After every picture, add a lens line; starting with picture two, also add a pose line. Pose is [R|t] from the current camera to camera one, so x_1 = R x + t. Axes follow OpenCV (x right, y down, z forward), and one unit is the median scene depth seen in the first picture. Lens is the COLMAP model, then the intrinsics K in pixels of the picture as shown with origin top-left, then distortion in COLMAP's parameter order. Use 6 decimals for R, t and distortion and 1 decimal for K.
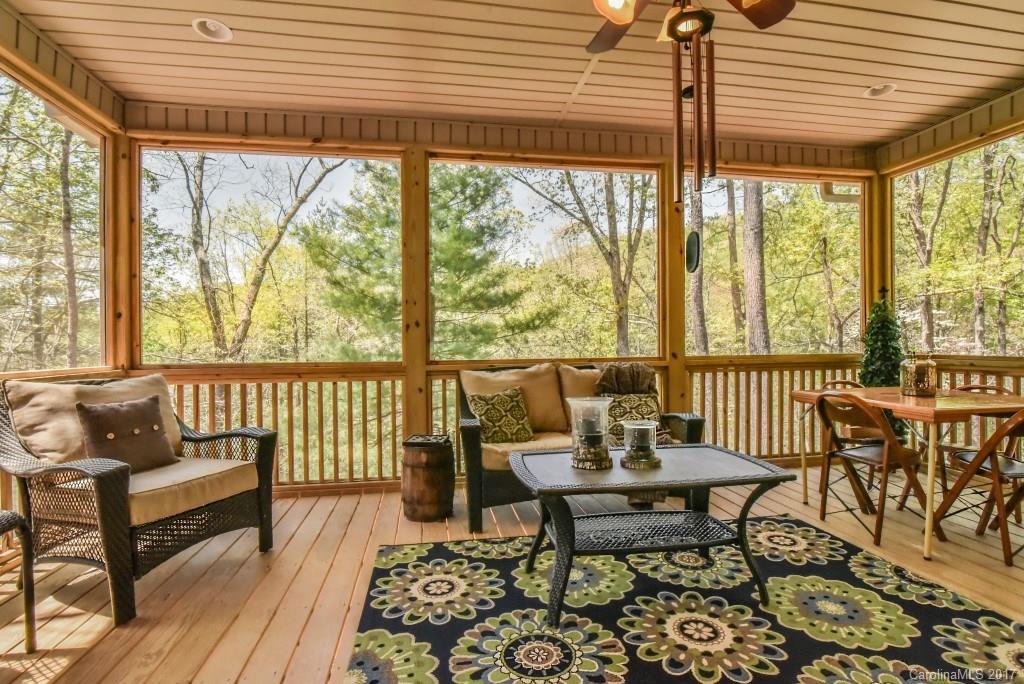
lens RADIAL K [[473.9, 0, 510.1], [0, 473.9, 345.6], [0, 0, 1]] dist [-0.021264, 0.000426]
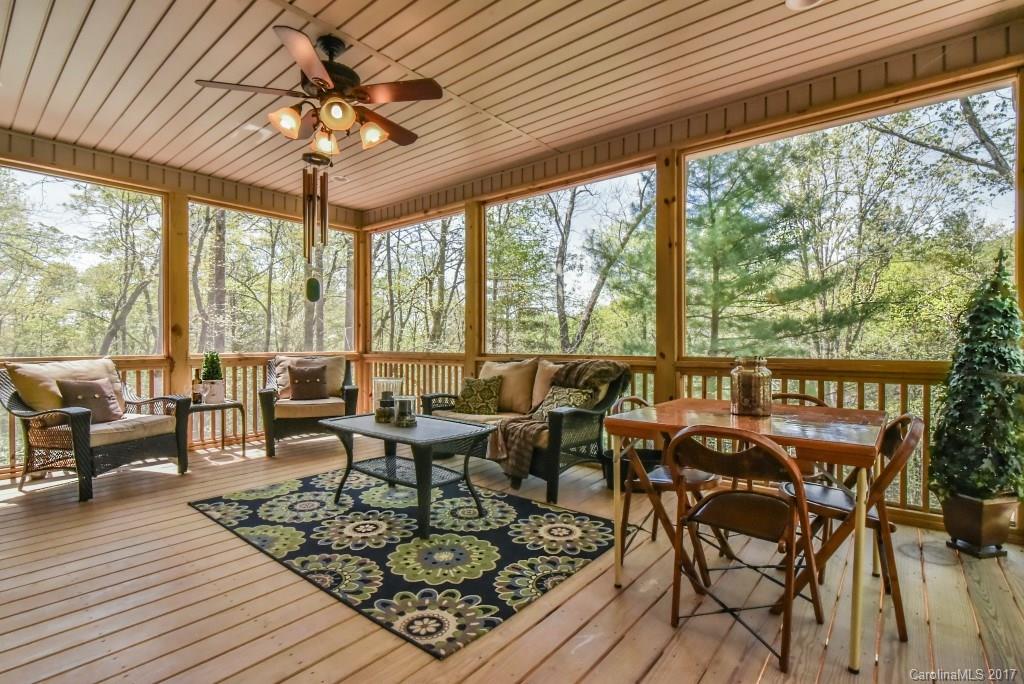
lens RADIAL K [[473.9, 0, 520.0], [0, 473.9, 343.7], [0, 0, 1]] dist [-0.021264, 0.000426]
pose [[0.671876, 0.011244, -0.740579, 1.786266], [-0.000771, 0.999895, 0.014482, -0.030940], [0.740664, -0.009159, 0.671814, 0.305853]]
